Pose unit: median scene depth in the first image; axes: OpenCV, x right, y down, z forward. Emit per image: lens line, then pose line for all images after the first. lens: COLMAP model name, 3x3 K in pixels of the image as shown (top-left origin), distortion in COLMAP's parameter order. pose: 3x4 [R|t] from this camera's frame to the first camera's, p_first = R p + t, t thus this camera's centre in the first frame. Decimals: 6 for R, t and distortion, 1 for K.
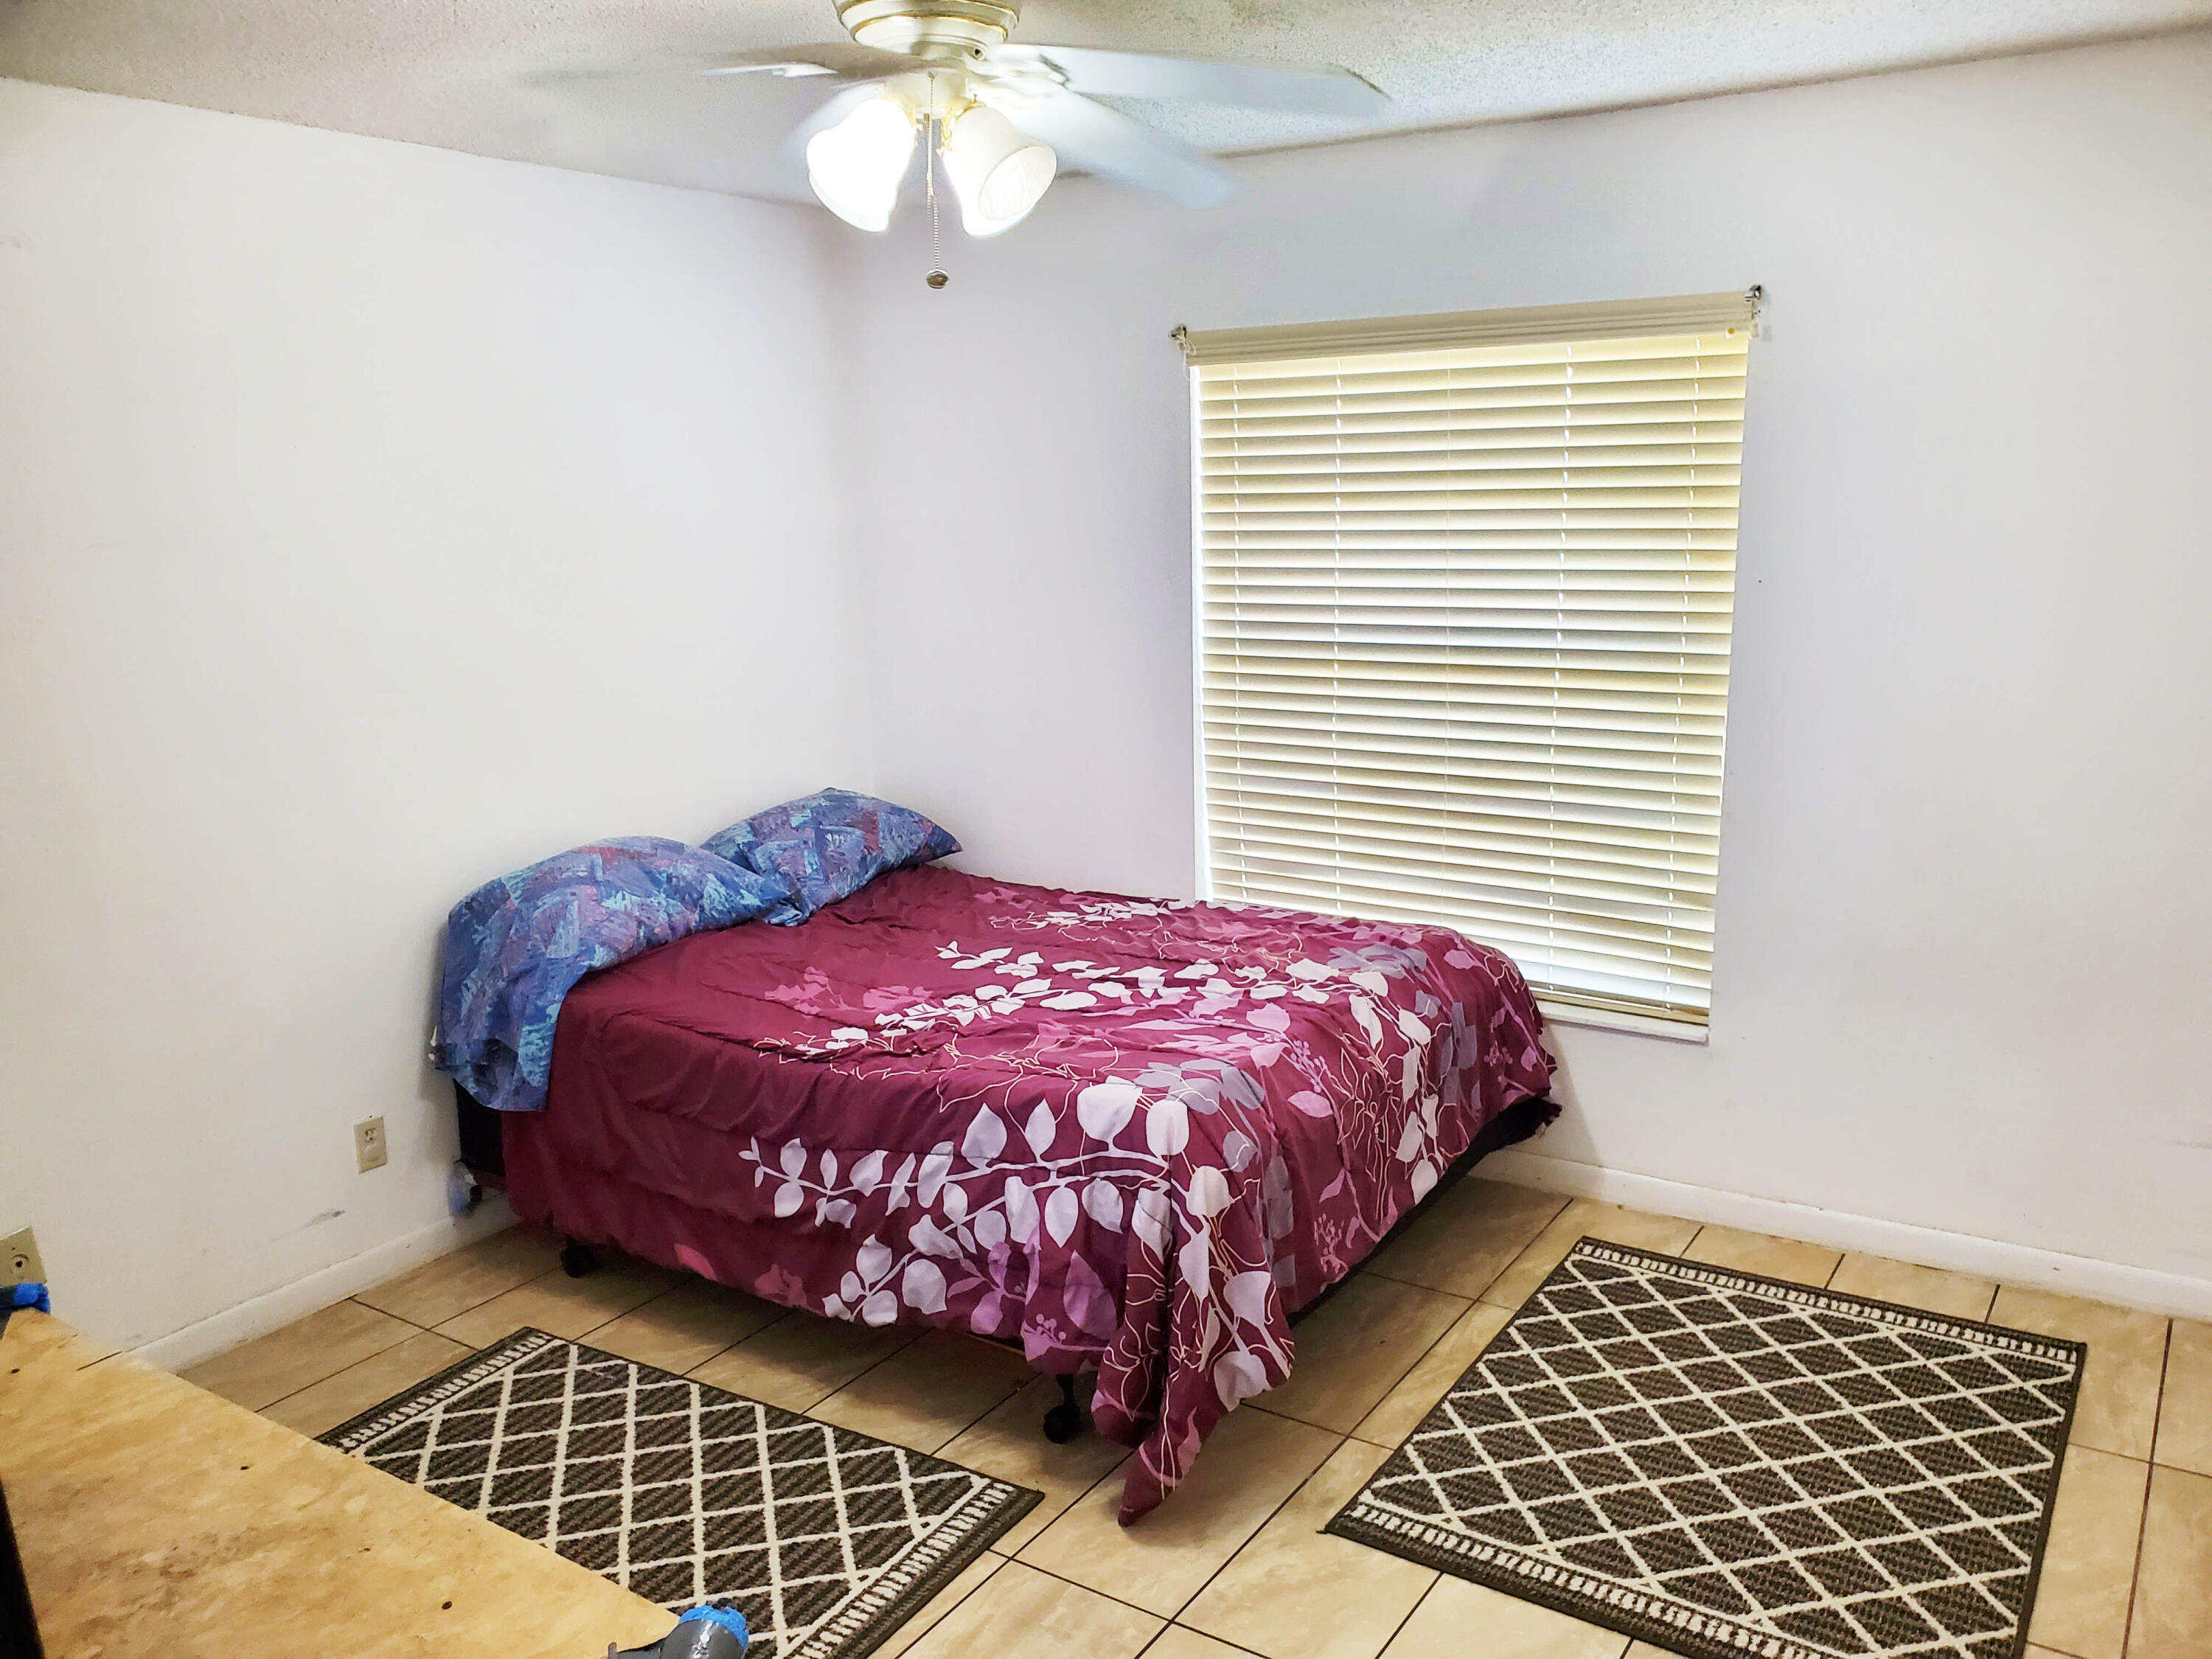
lens RADIAL K [[1737.0, 0, 1106.0], [0, 1737.0, 829.5], [0, 0, 1]] dist [0.029615, 0.003793]
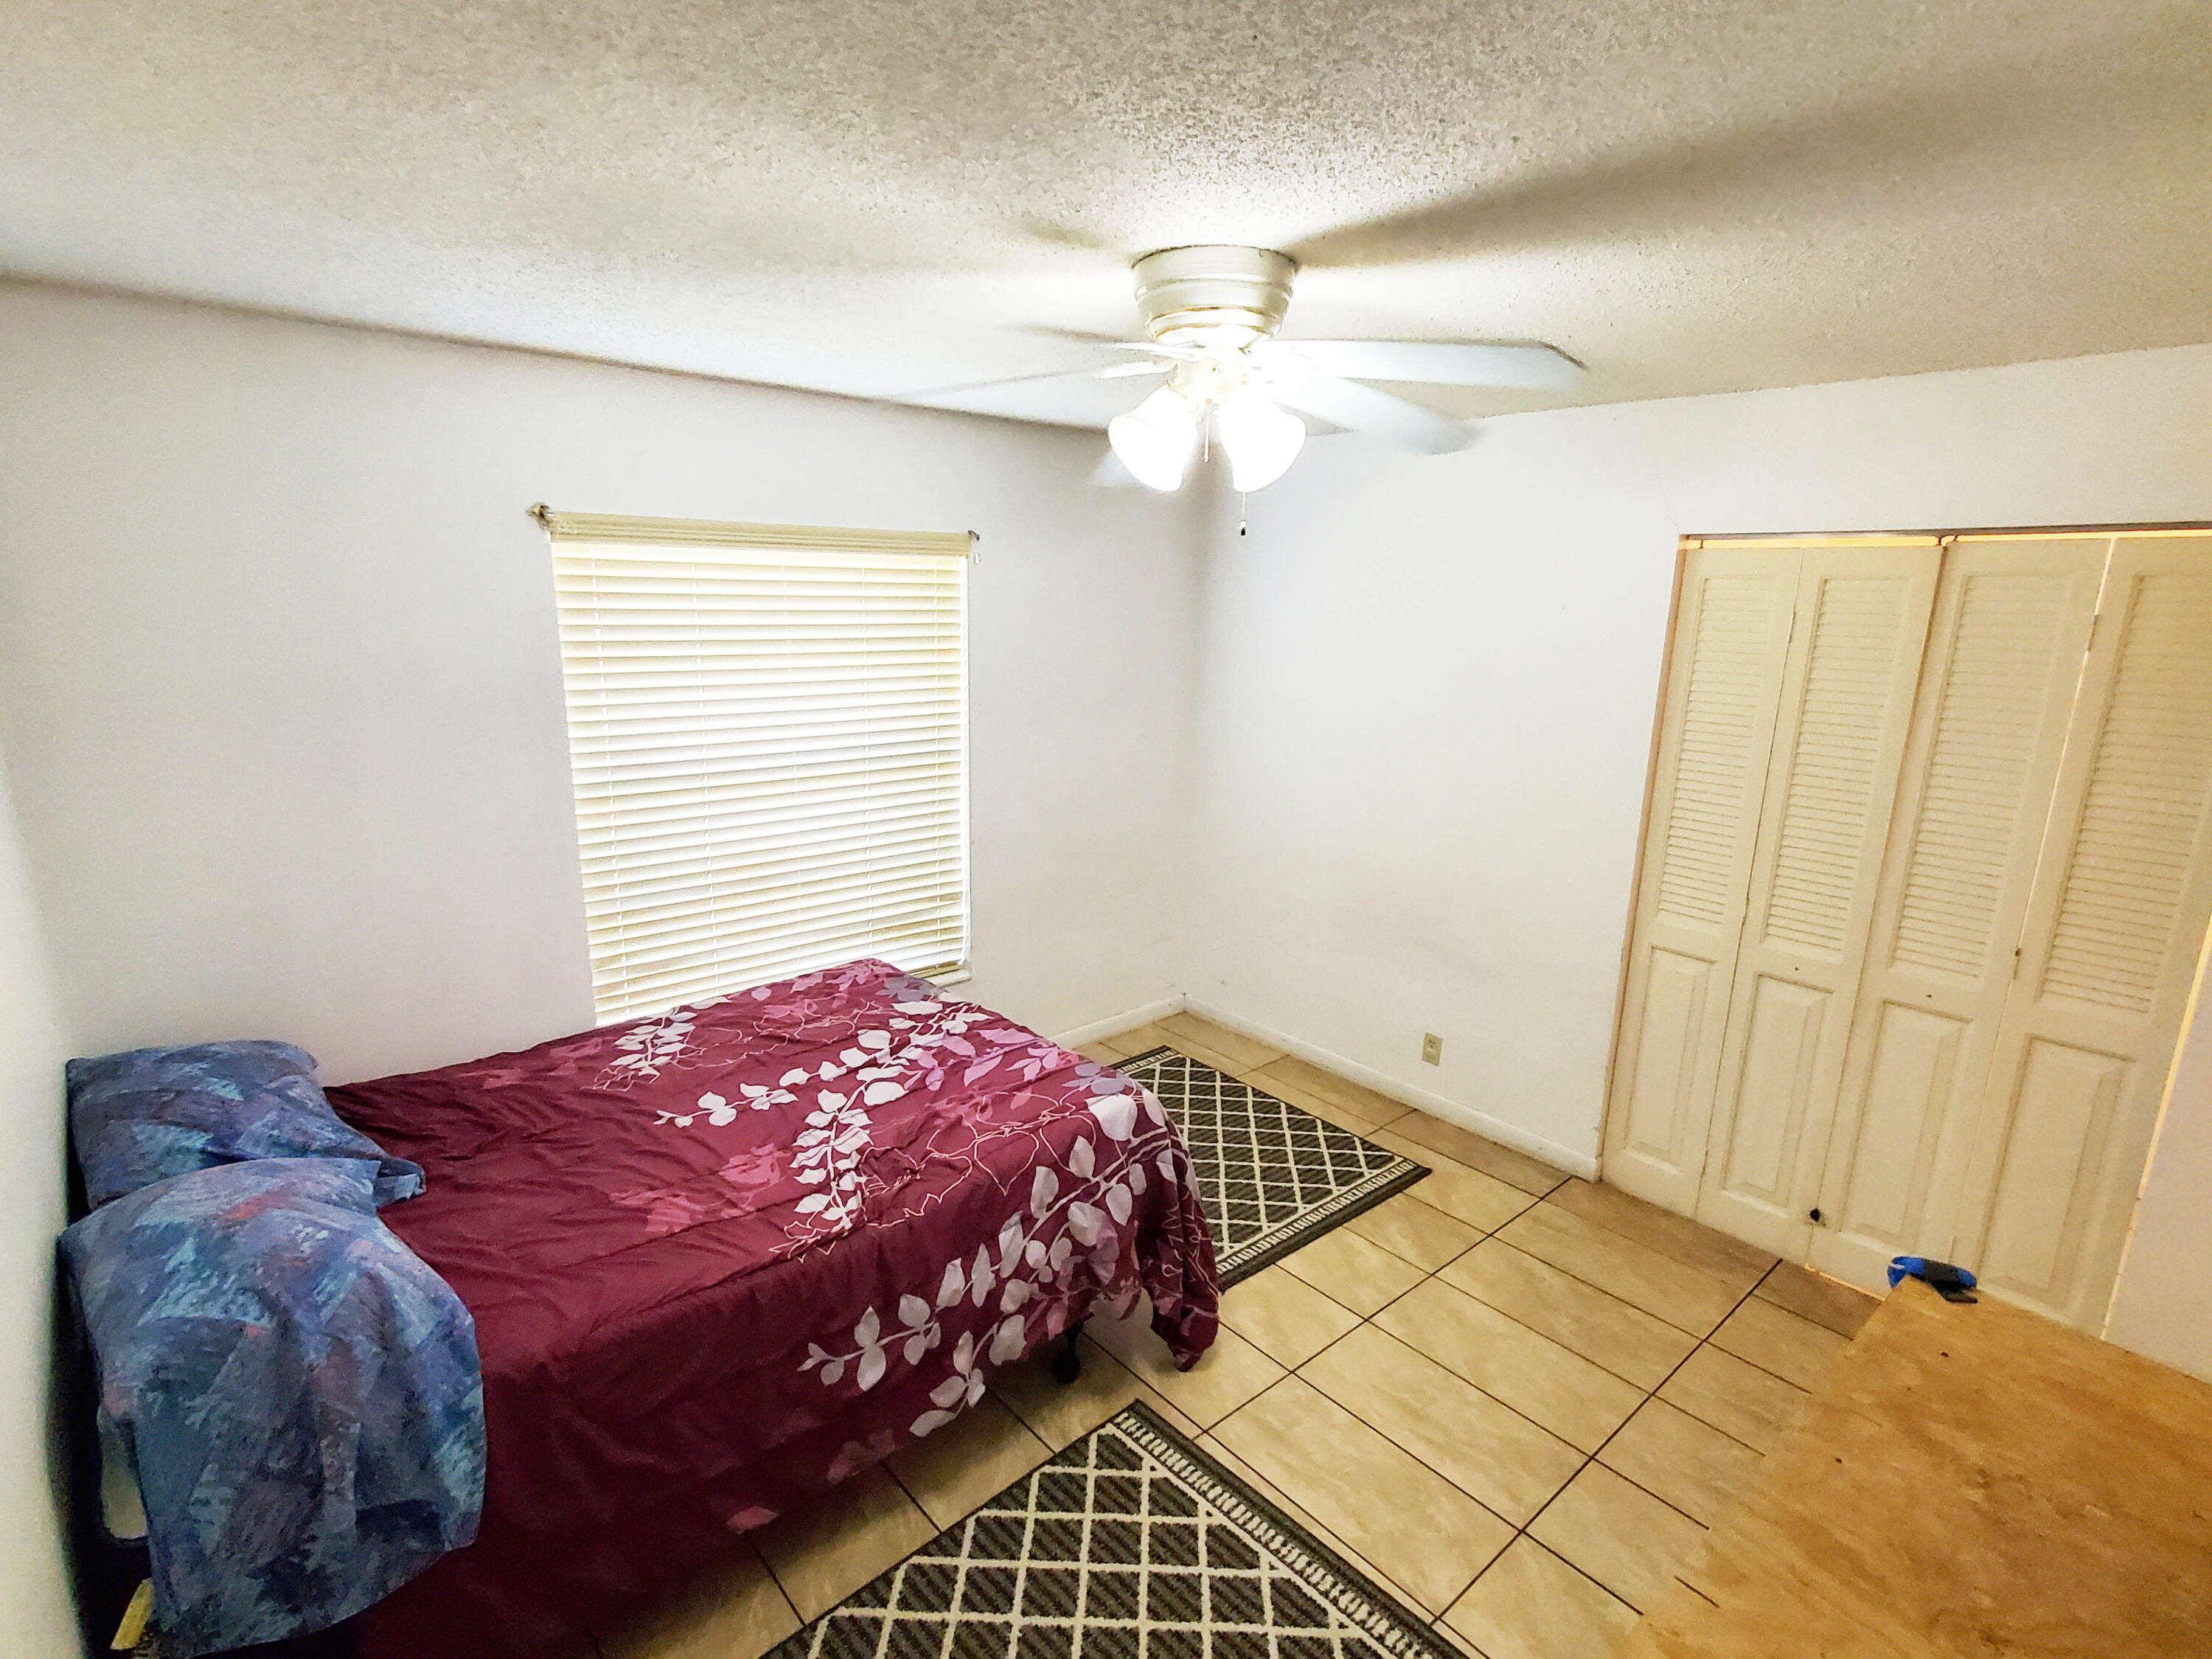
lens RADIAL K [[1104.6, 0, 1108.6], [0, 1104.6, 846.6], [0, 0, 1]] dist [0.015194, 0.000496]
pose [[0.276752, -0.195500, 0.940844, -0.723245], [0.171110, 0.973465, 0.151946, -0.170669], [-0.945584, 0.118936, 0.302860, 0.647010]]
